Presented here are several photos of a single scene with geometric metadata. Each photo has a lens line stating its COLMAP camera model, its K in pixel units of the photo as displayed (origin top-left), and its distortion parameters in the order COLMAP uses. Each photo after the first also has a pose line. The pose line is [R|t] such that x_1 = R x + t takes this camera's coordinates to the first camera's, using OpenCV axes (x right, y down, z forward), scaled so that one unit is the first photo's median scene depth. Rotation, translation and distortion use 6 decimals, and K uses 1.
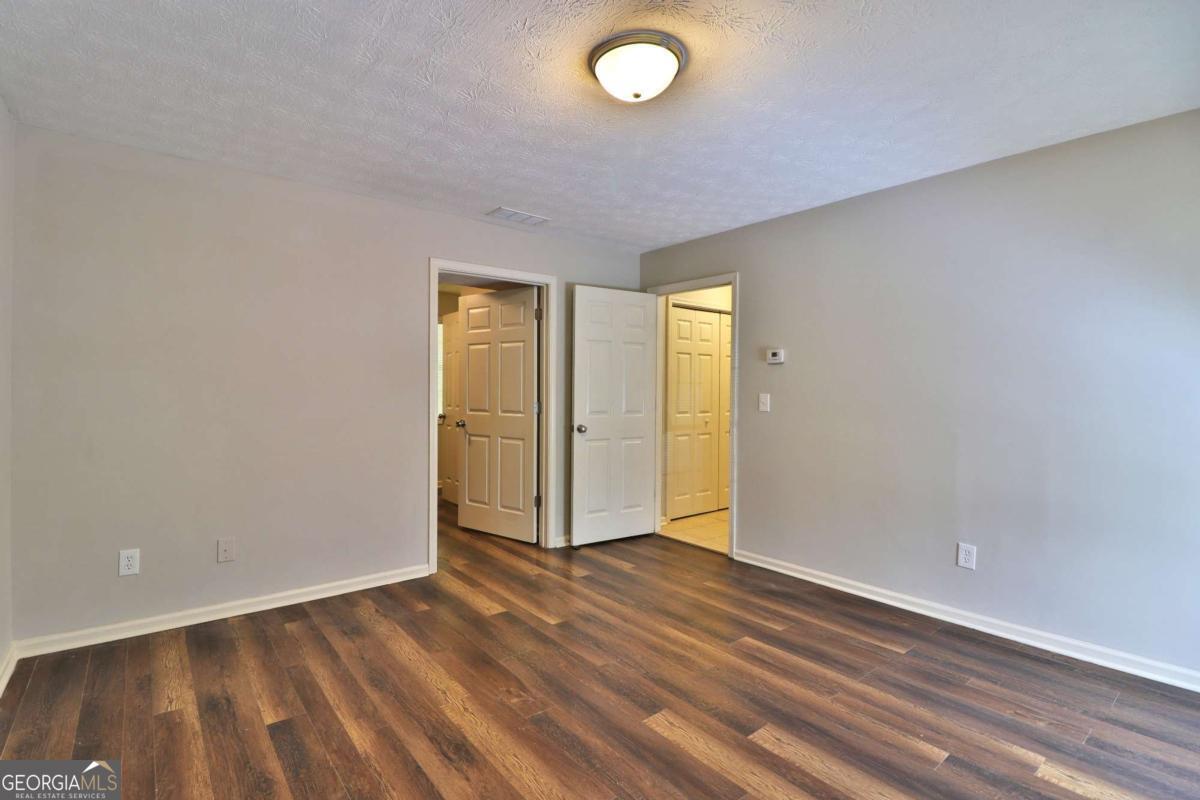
lens RADIAL K [[570.6, 0, 600.5], [0, 570.6, 394.6], [0, 0, 1]] dist [0.000271, -0.000438]
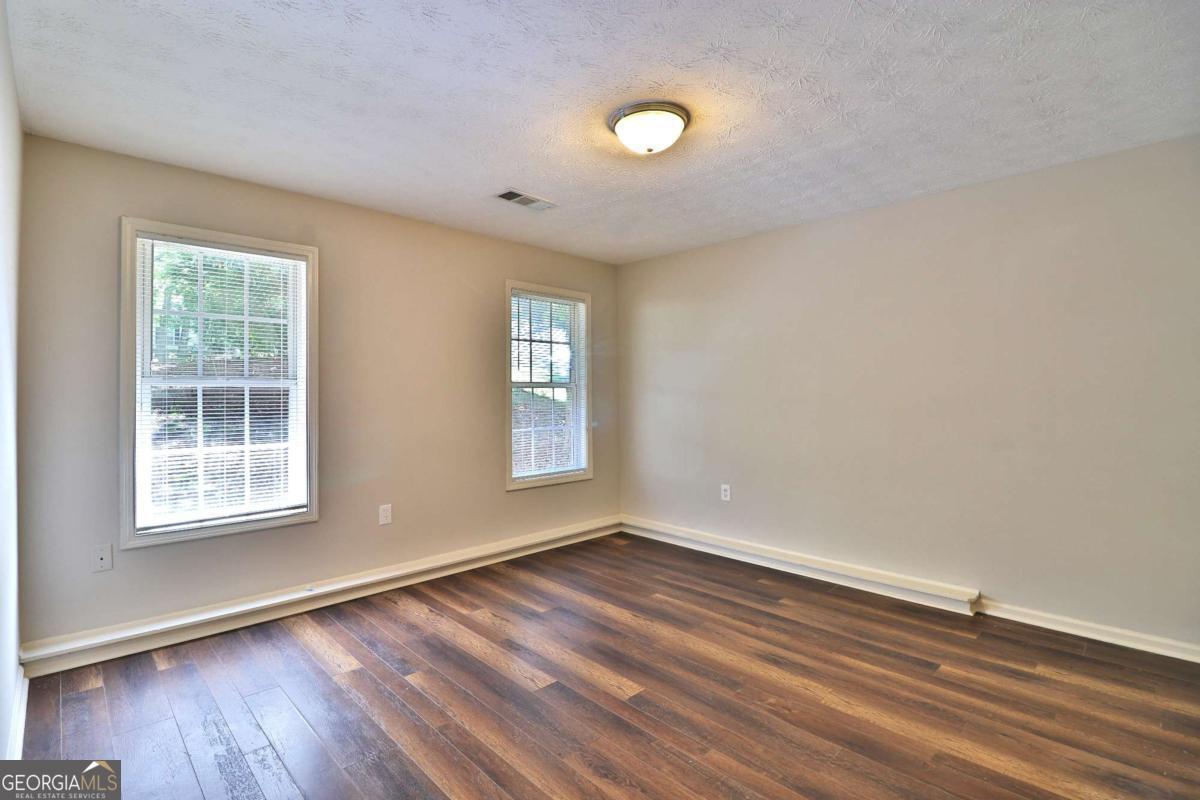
lens RADIAL K [[570.6, 0, 599.6], [0, 570.6, 395.8], [0, 0, 1]] dist [0.000271, -0.000438]
pose [[-0.995974, -0.005018, -0.089501, 0.255465], [-0.006239, 0.999891, 0.013371, -0.020052], [0.089425, 0.013876, -0.995897, 2.020796]]
